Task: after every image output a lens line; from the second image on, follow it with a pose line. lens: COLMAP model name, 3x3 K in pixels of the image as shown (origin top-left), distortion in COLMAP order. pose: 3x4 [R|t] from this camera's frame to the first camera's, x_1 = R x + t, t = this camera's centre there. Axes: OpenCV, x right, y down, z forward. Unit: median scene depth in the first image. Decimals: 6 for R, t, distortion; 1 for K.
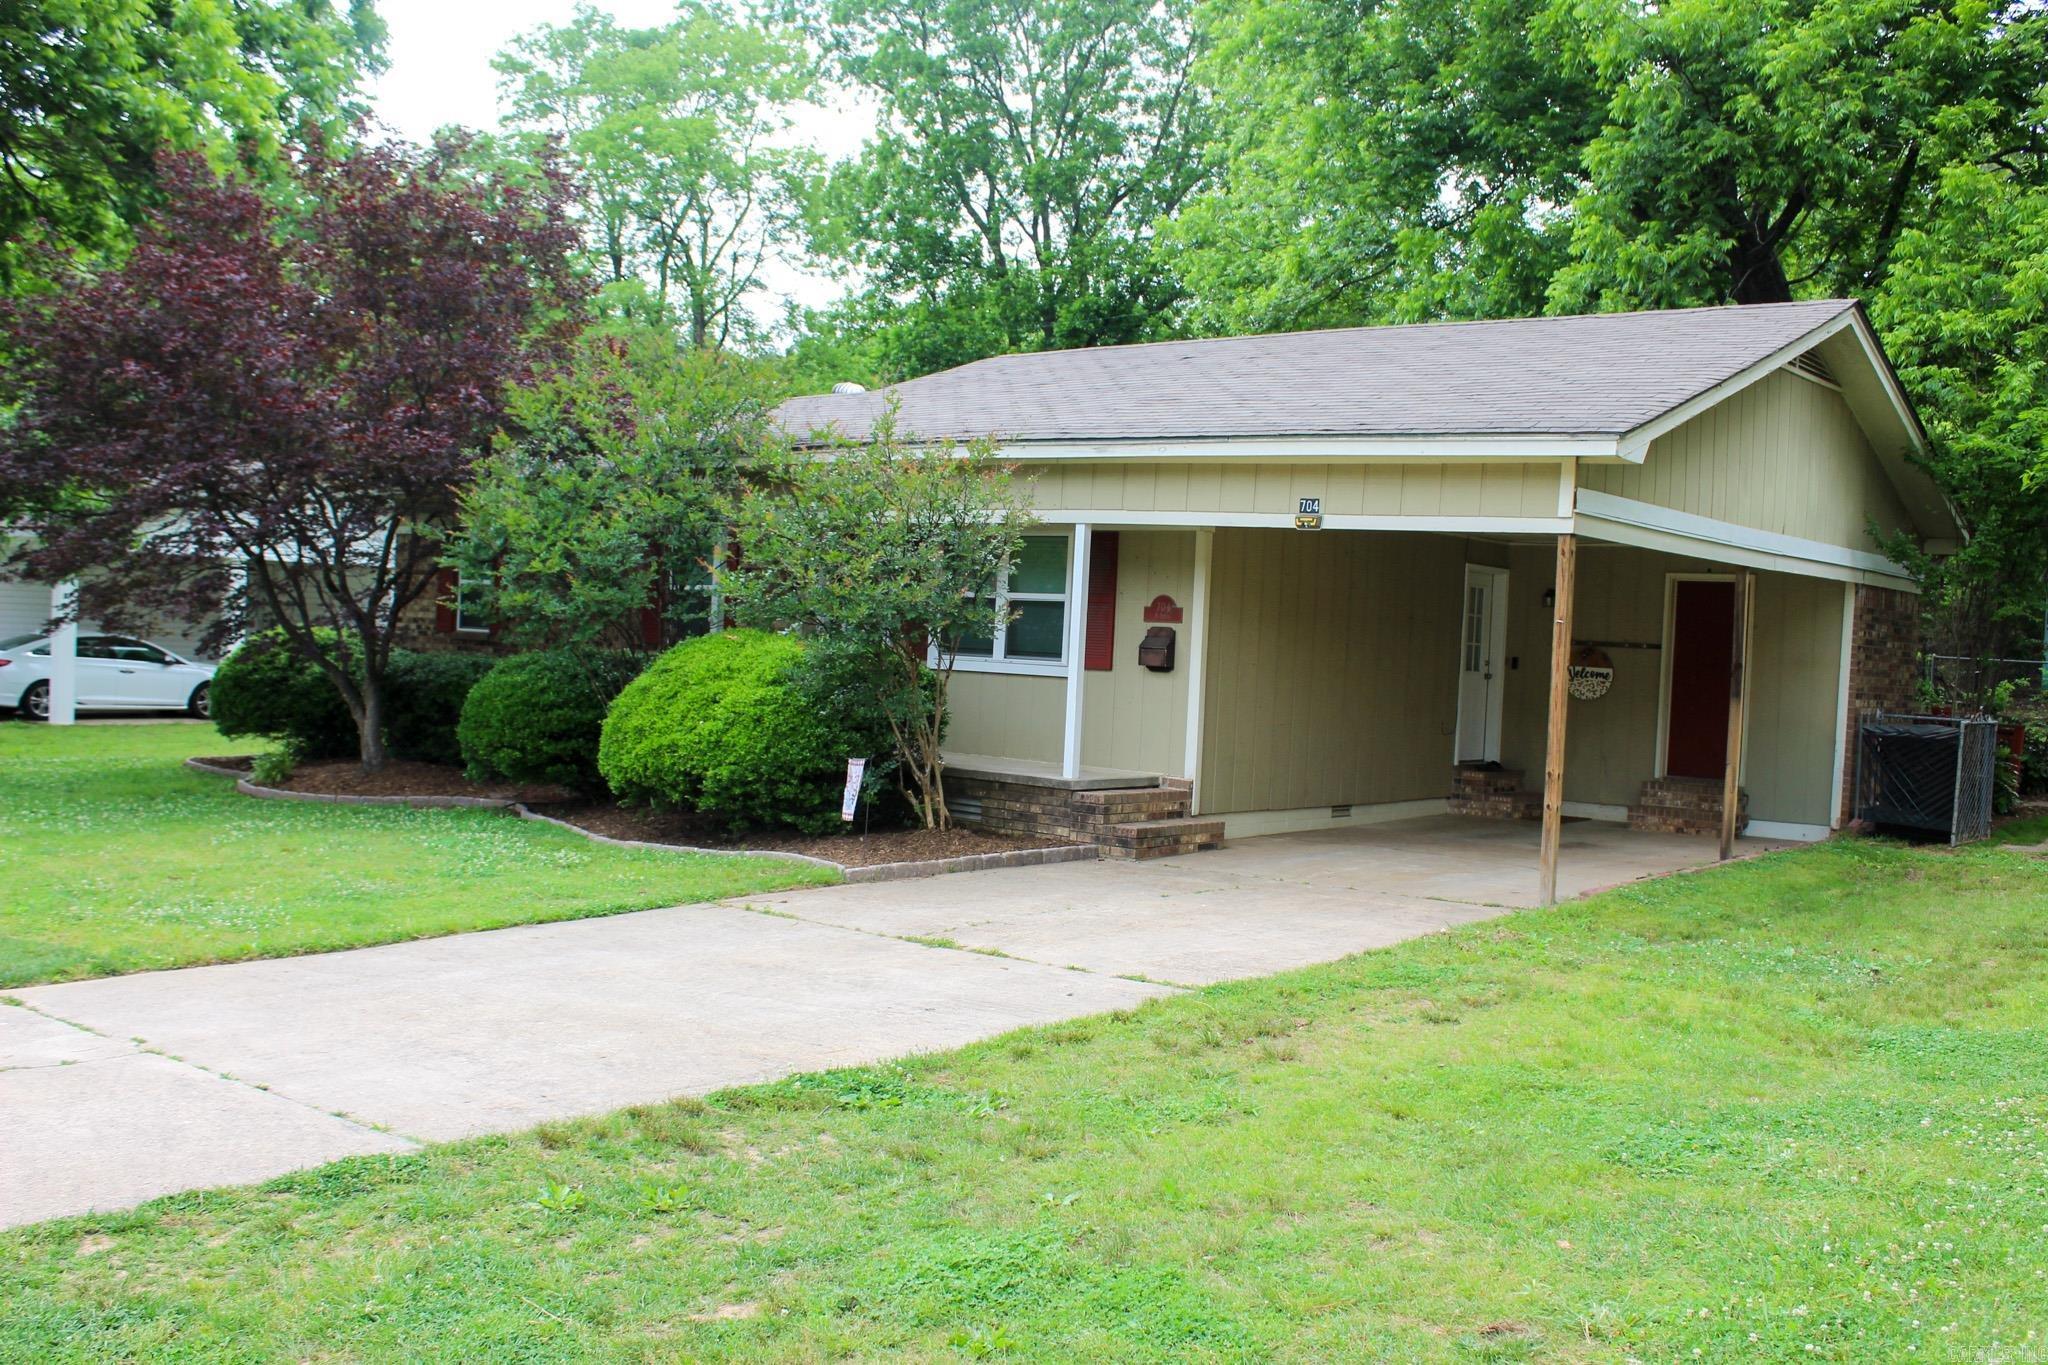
lens RADIAL K [[1875.4, 0, 1025.5], [0, 1875.4, 689.1], [0, 0, 1]] dist [0.010420, 0.000000]
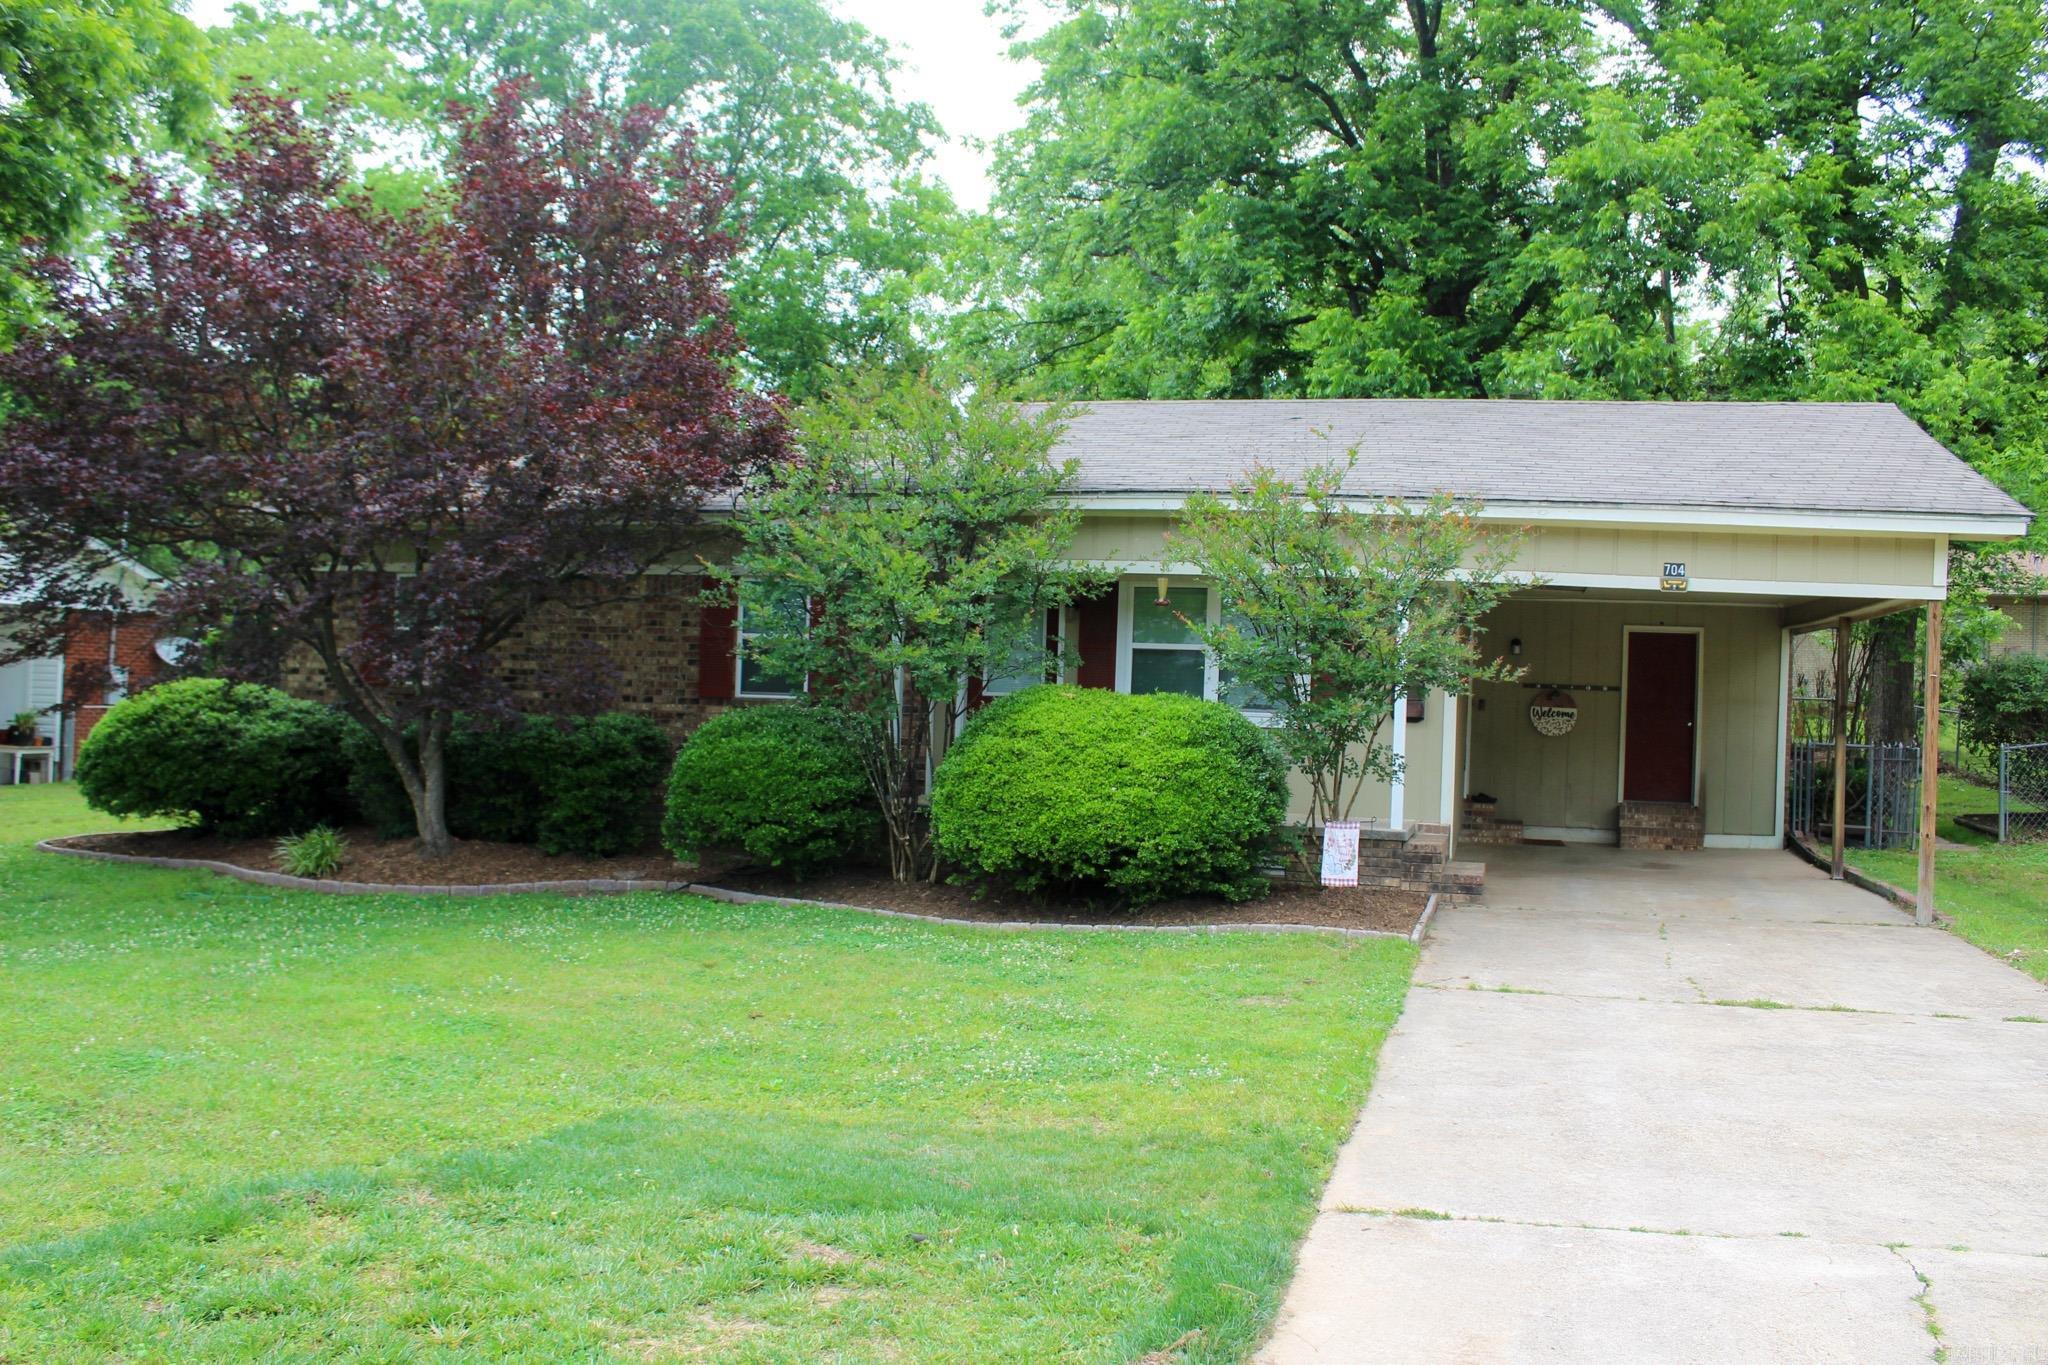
lens RADIAL K [[1742.8, 0, 1024.2], [0, 1742.8, 677.0], [0, 0, 1]] dist [-0.054151, -0.000657]
pose [[0.908118, -0.009601, 0.418604, -0.513168], [0.018757, 0.999666, -0.017763, -0.020787], [-0.418294, 0.023983, 0.907995, 0.209071]]
